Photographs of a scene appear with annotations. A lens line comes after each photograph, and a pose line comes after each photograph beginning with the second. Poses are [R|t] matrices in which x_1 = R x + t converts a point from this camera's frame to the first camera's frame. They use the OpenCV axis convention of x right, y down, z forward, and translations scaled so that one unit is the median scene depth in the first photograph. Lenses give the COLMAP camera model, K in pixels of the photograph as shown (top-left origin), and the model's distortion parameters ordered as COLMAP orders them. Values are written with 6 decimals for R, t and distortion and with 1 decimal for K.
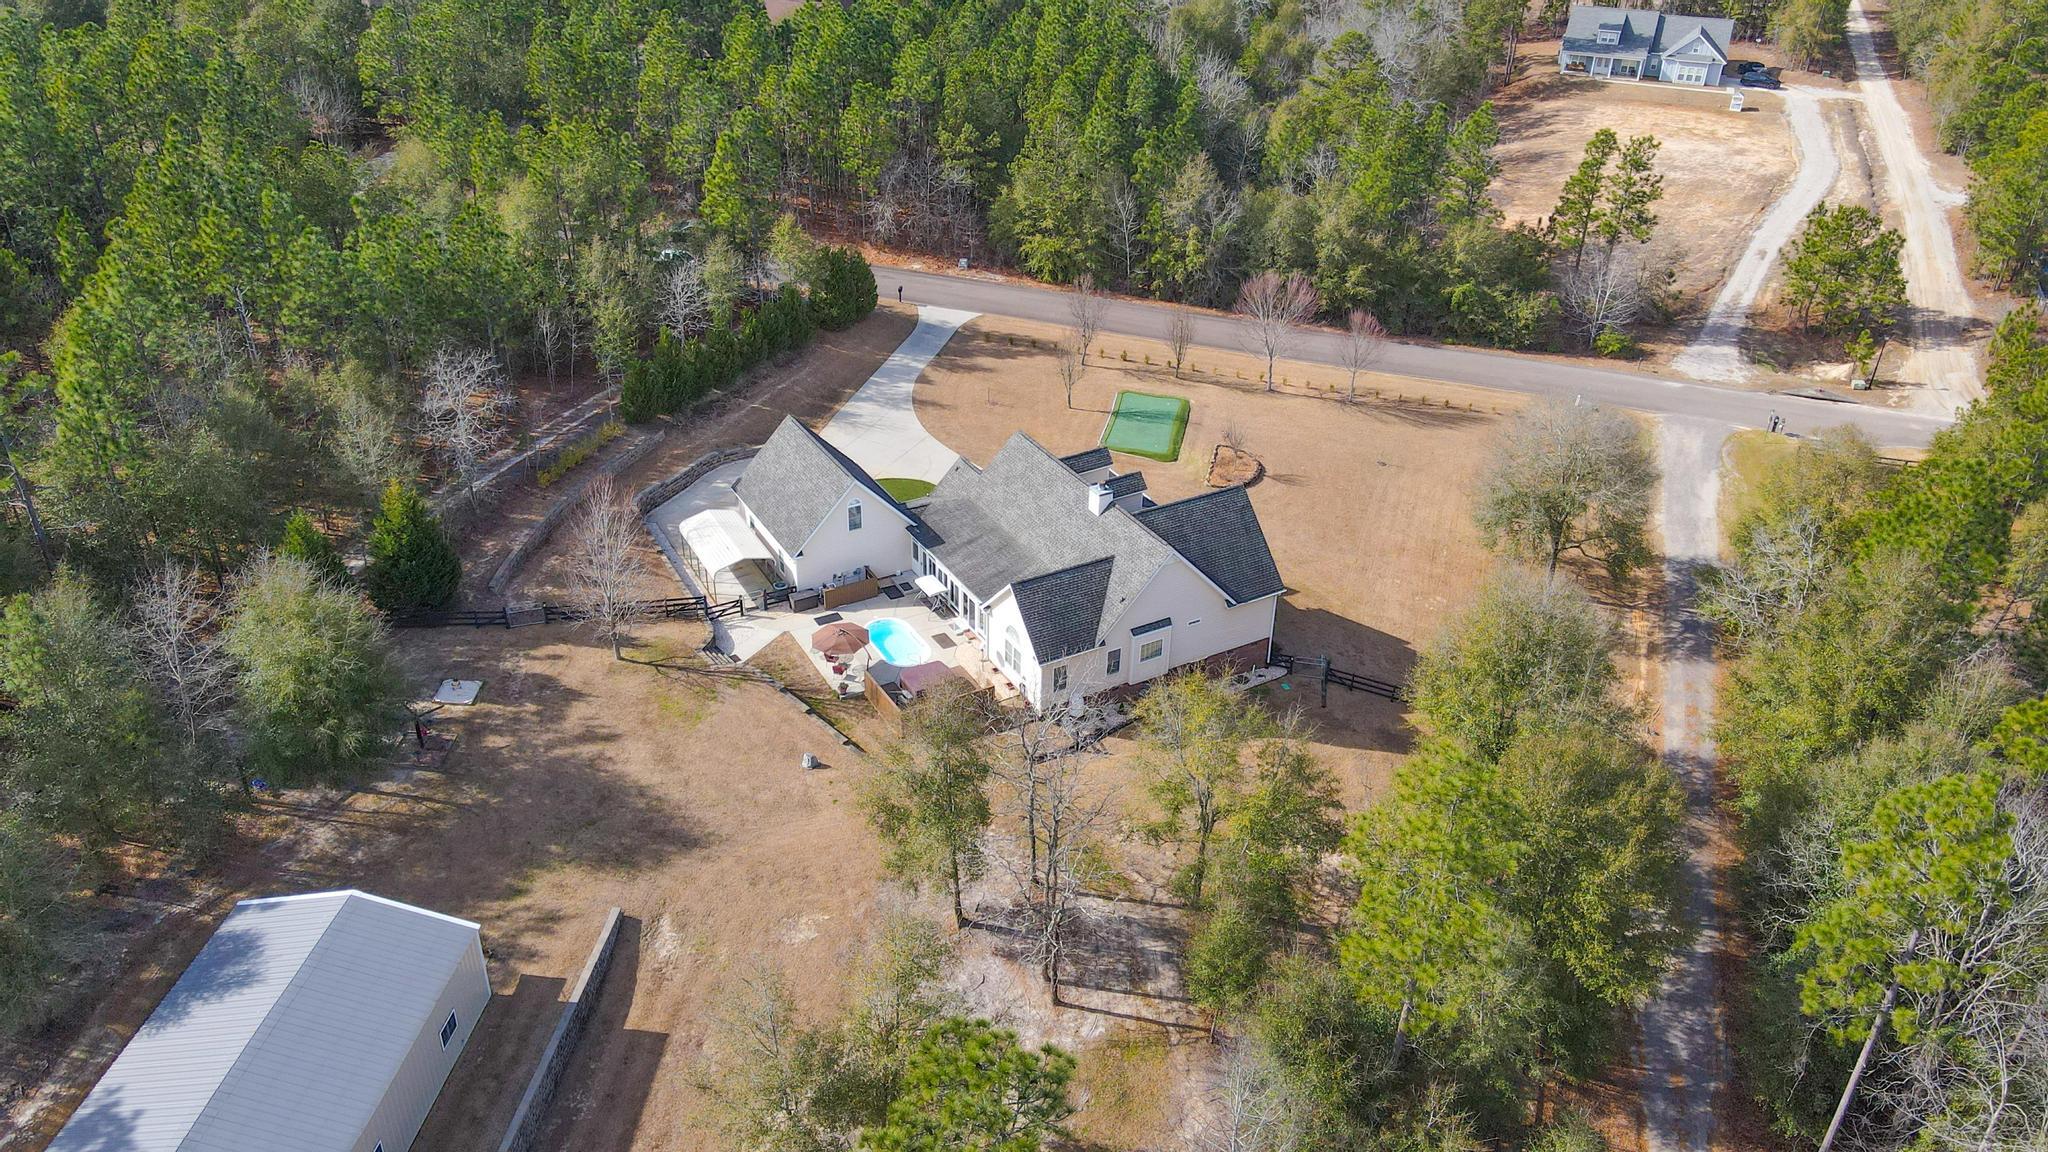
lens RADIAL K [[1489.5, 0, 1030.5], [0, 1489.5, 572.7], [0, 0, 1]] dist [0.027878, 0.004943]
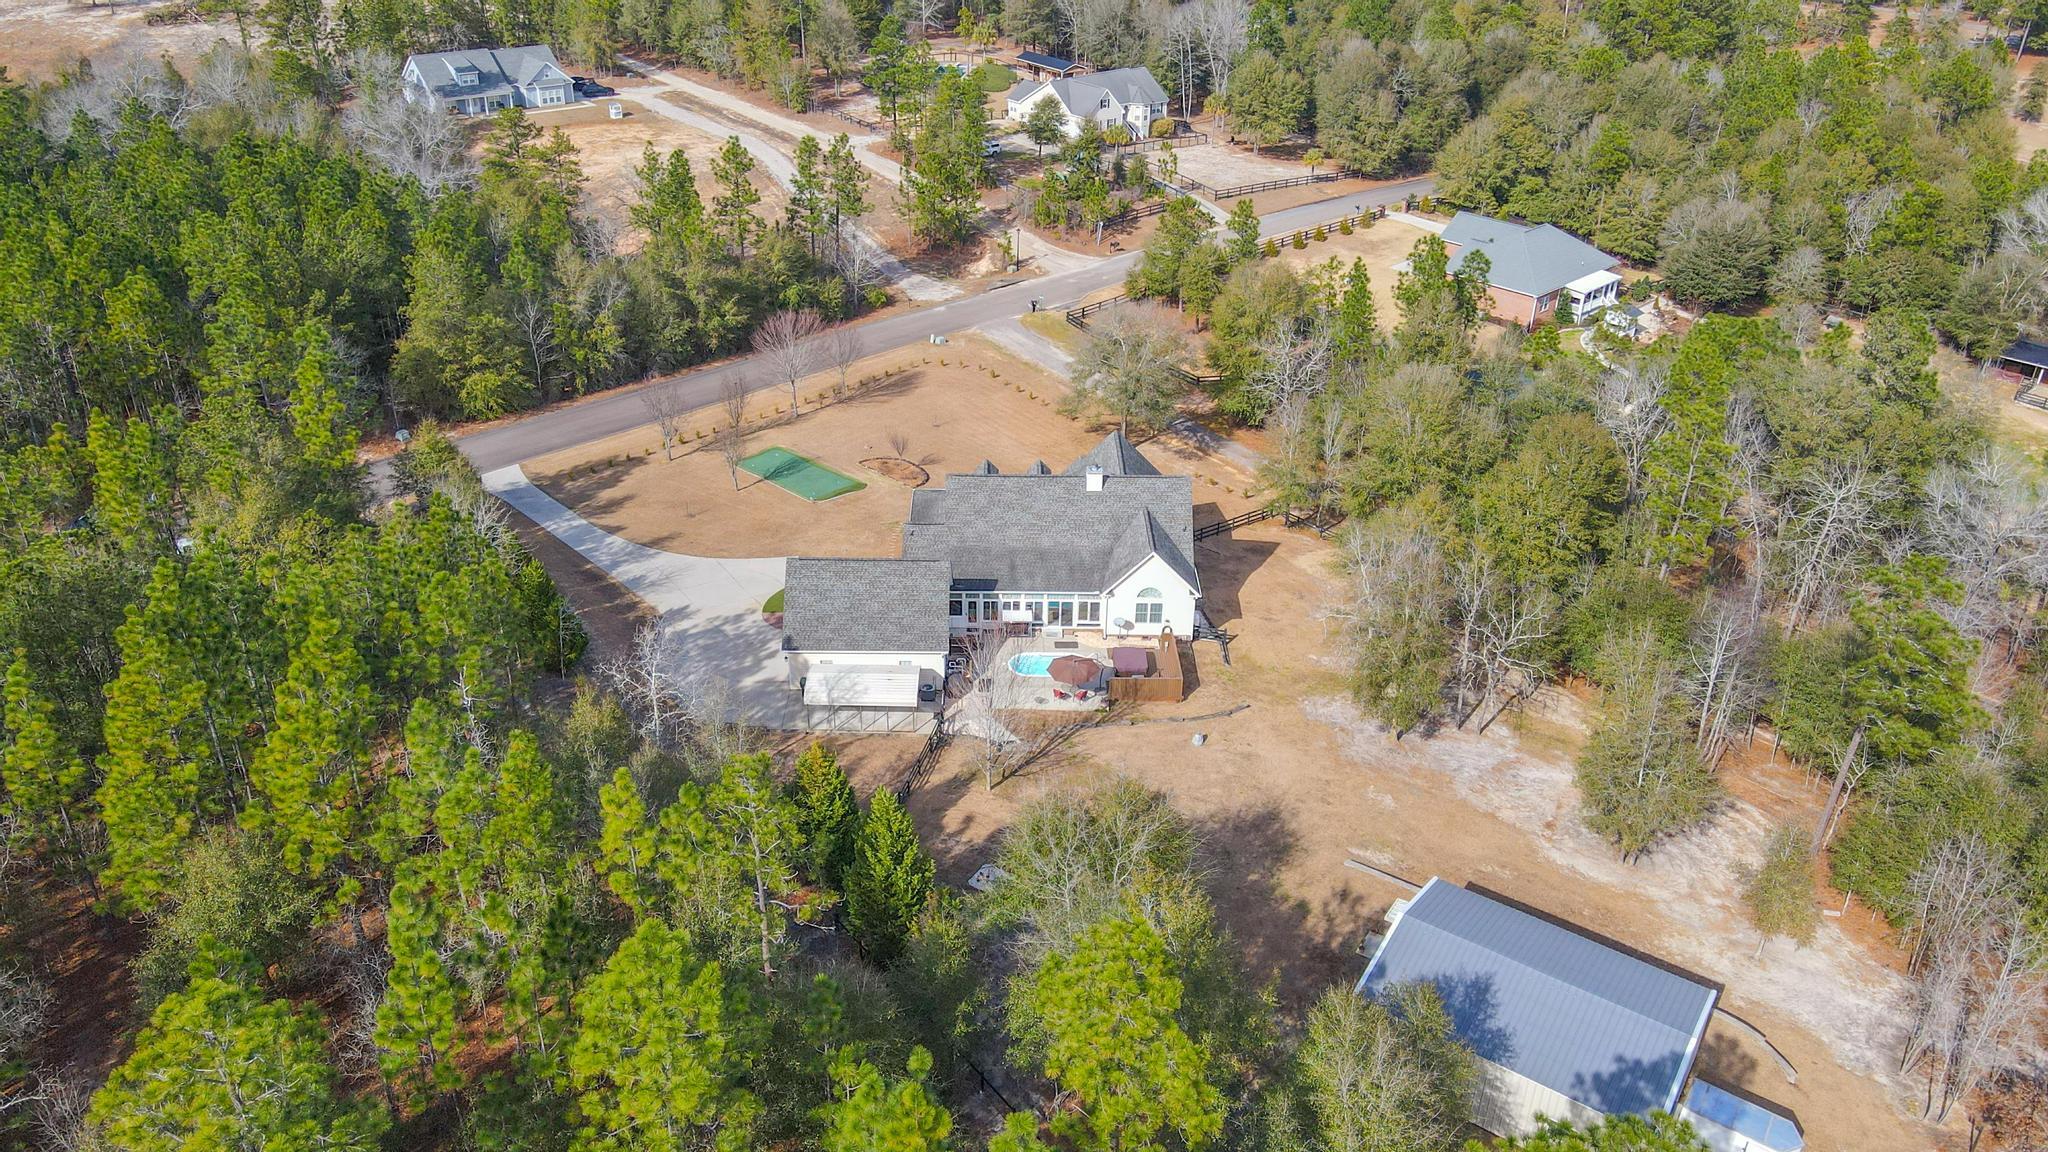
lens RADIAL K [[1489.5, 0, 1030.5], [0, 1489.5, 572.7], [0, 0, 1]] dist [0.027878, 0.004943]
pose [[0.482308, -0.440218, 0.757355, -0.642315], [0.445469, 0.867680, 0.220656, -0.187412], [-0.754279, 0.230954, 0.614593, 0.217826]]
